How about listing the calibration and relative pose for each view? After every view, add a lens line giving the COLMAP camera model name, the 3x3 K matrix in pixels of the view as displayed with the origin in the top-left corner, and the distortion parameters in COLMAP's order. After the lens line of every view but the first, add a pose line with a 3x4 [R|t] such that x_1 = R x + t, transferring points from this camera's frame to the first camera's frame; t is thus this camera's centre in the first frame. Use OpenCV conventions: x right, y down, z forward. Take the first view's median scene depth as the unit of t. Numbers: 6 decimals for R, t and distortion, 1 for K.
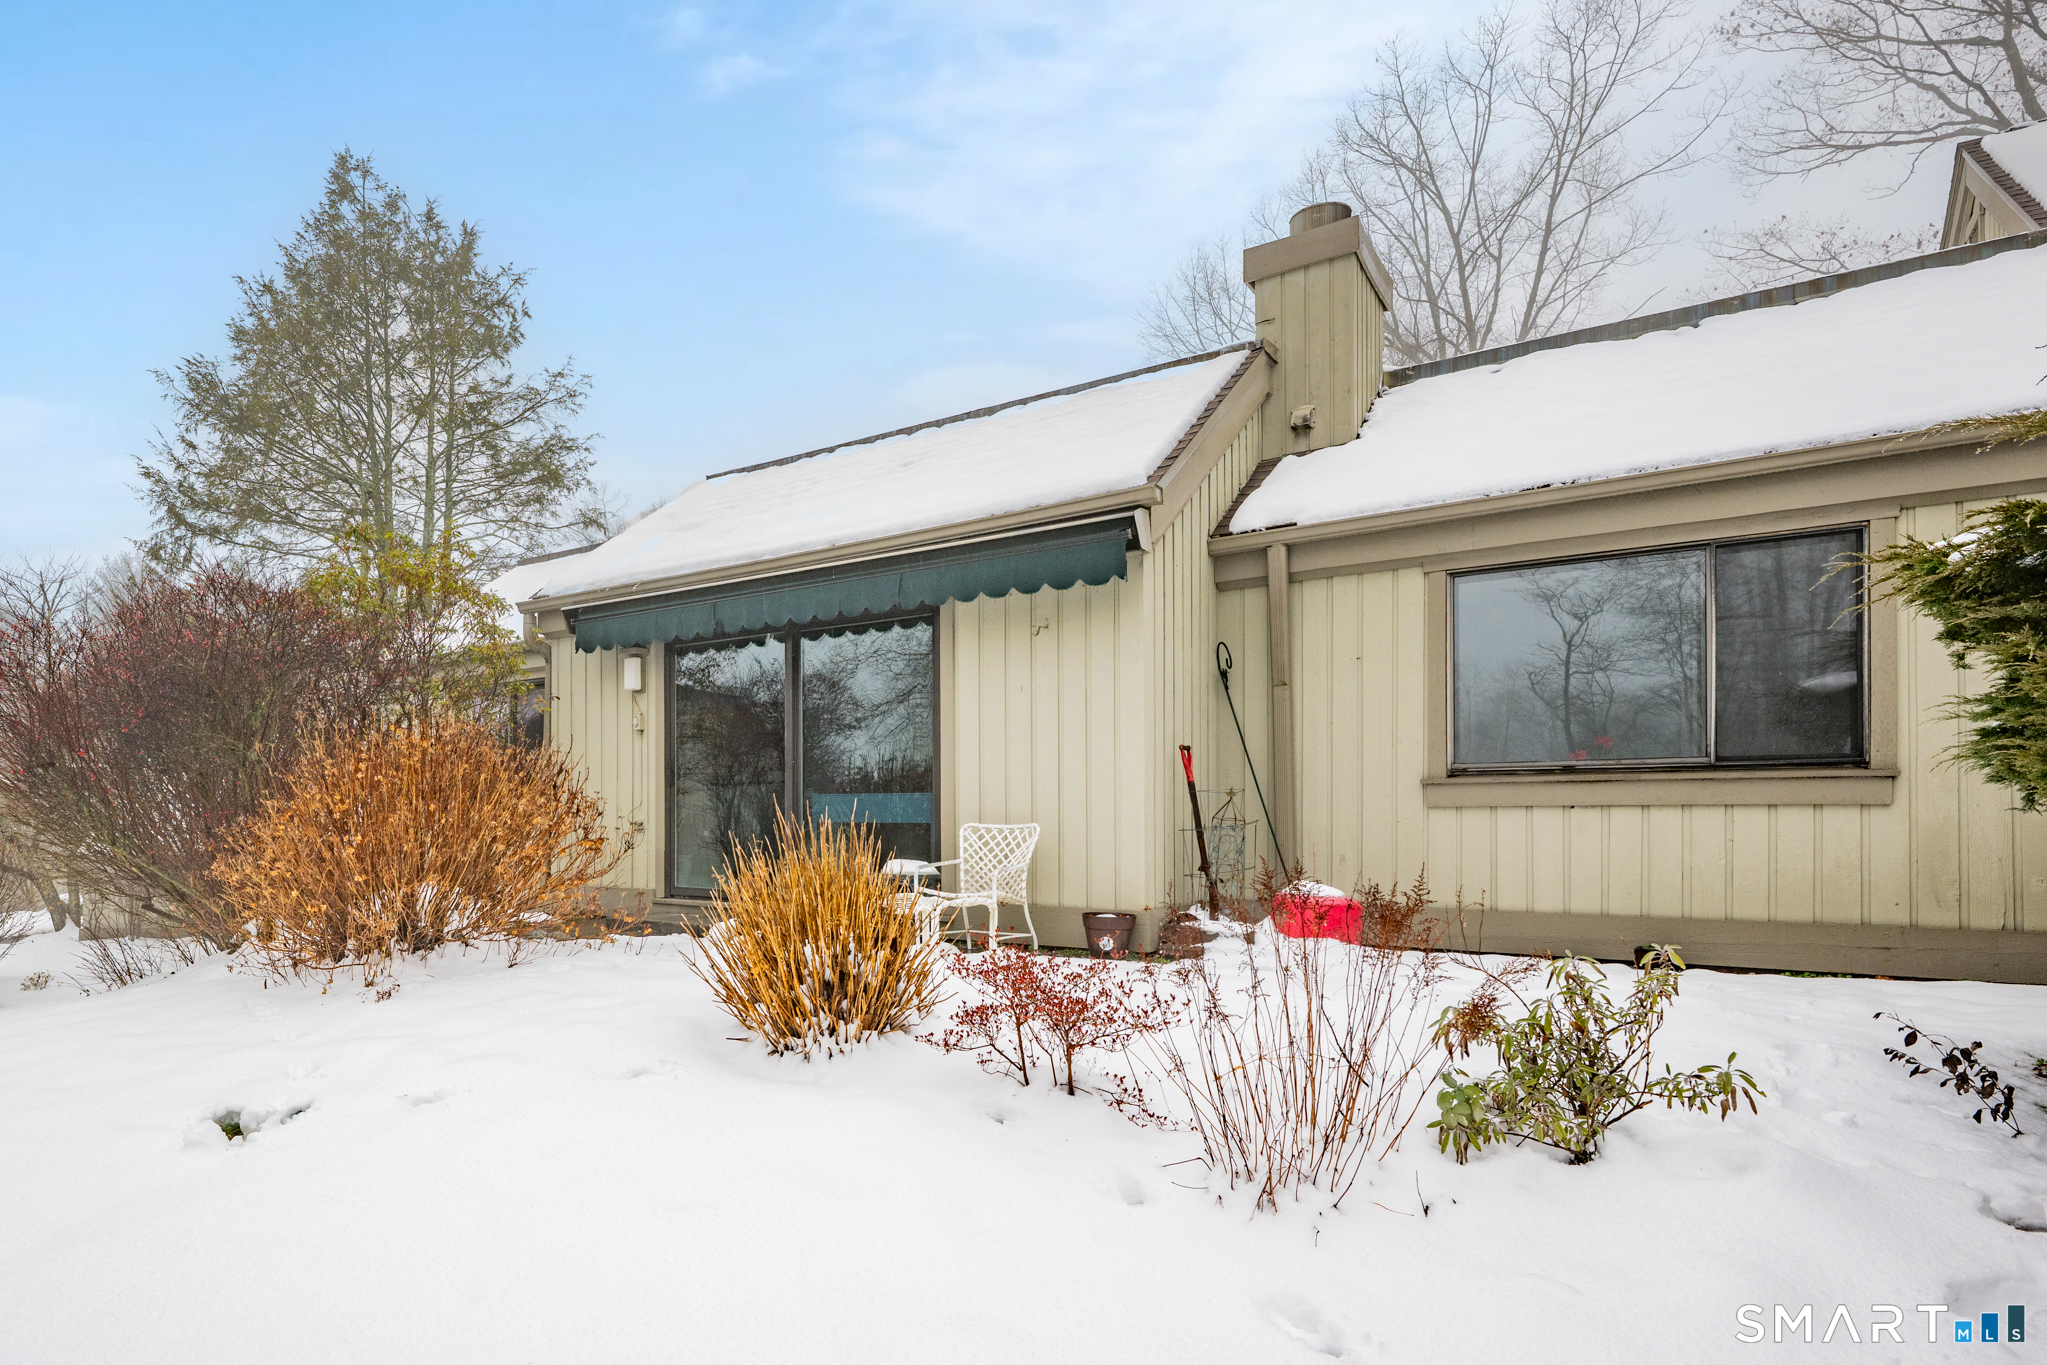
lens RADIAL K [[964.6, 0, 1023.2], [0, 964.6, 758.3], [0, 0, 1]] dist [-0.003575, -0.000482]
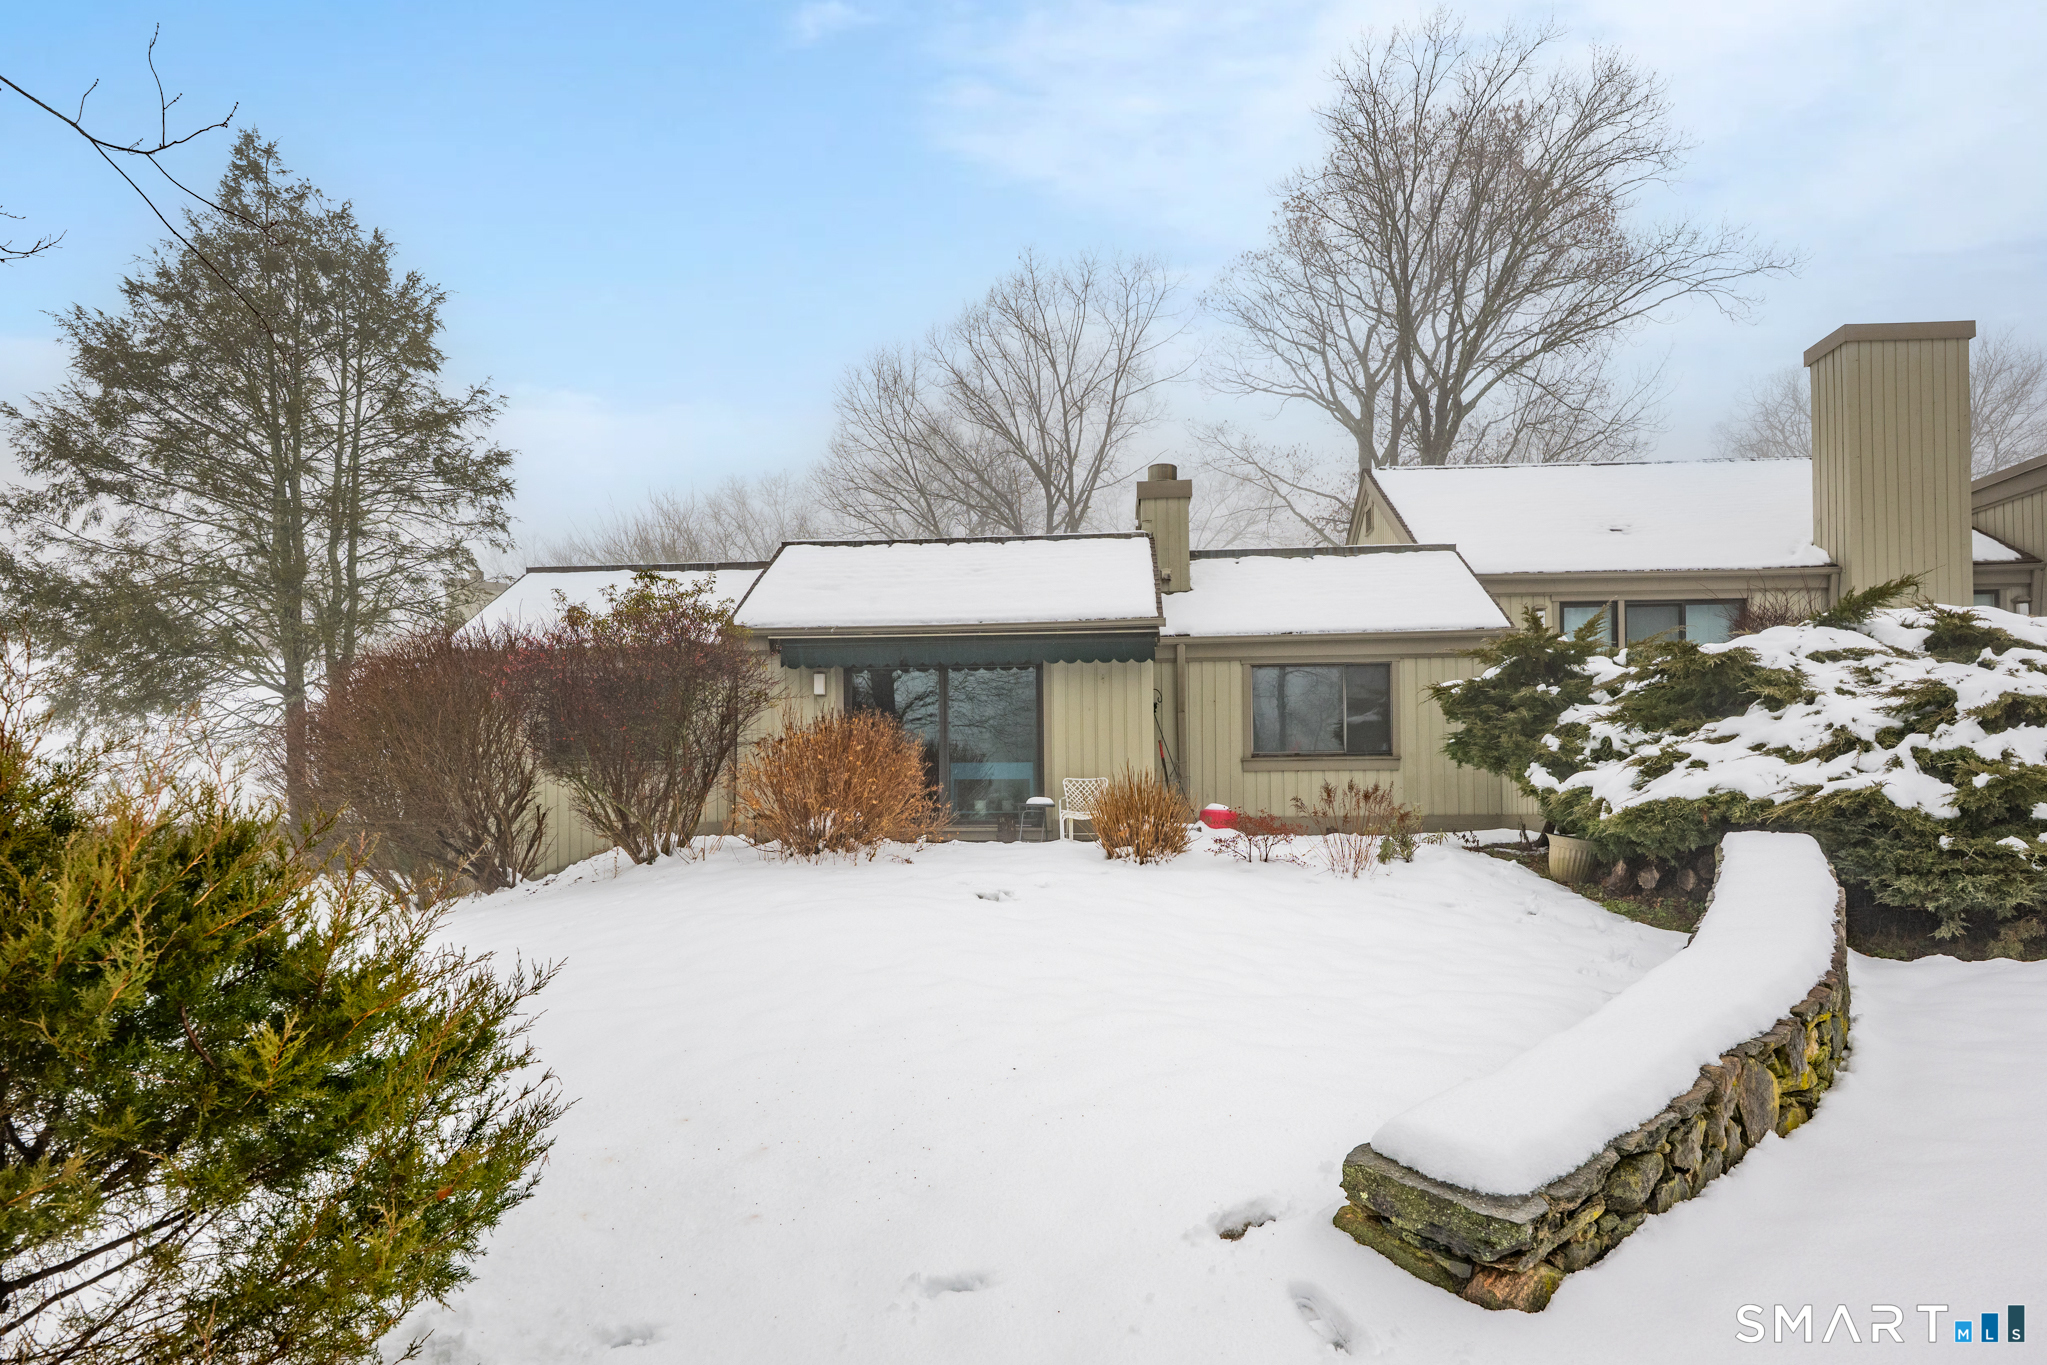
lens RADIAL K [[938.4, 0, 1023.1], [0, 938.4, 716.8], [0, 0, 1]] dist [-0.014998, 0.000190]
pose [[0.848809, 0.037663, 0.527357, -0.968637], [-0.019846, 0.999026, -0.039406, 0.017999], [-0.528327, 0.022982, 0.848730, -0.468124]]
